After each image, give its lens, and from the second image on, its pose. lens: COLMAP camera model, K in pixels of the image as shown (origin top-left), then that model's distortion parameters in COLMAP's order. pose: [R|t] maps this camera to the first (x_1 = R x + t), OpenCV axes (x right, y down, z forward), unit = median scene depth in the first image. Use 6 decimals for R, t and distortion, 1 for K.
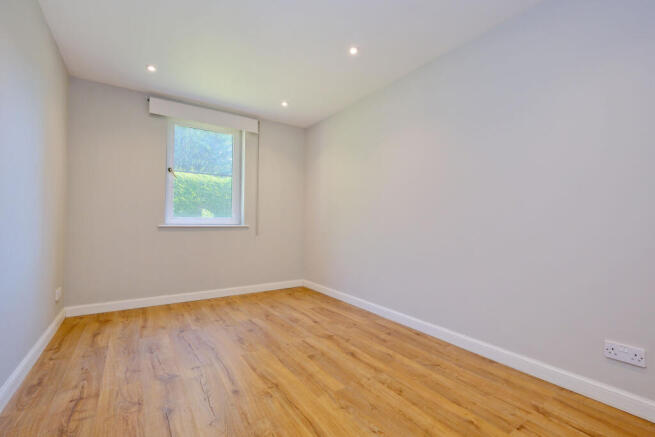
lens RADIAL K [[282.9, 0, 330.0], [0, 282.9, 217.6], [0, 0, 1]] dist [-0.001058, -0.000087]
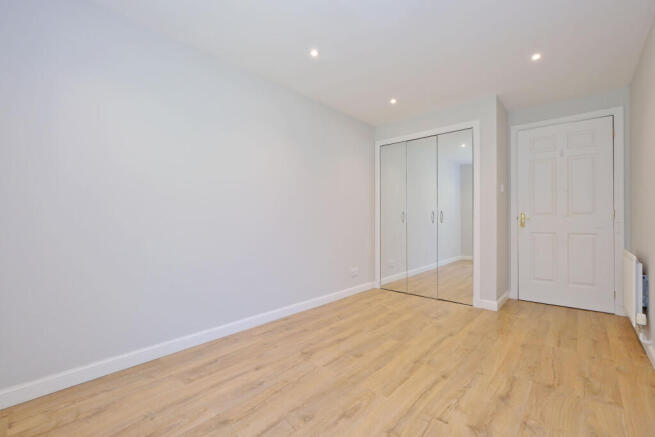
lens RADIAL K [[282.9, 0, 330.0], [0, 282.9, 217.6], [0, 0, 1]] dist [-0.001058, -0.000087]
pose [[-0.228743, -0.004323, 0.973477, -1.008387], [-0.016965, 0.999856, 0.000453, -0.006258], [-0.973339, -0.016412, -0.228784, 1.305017]]
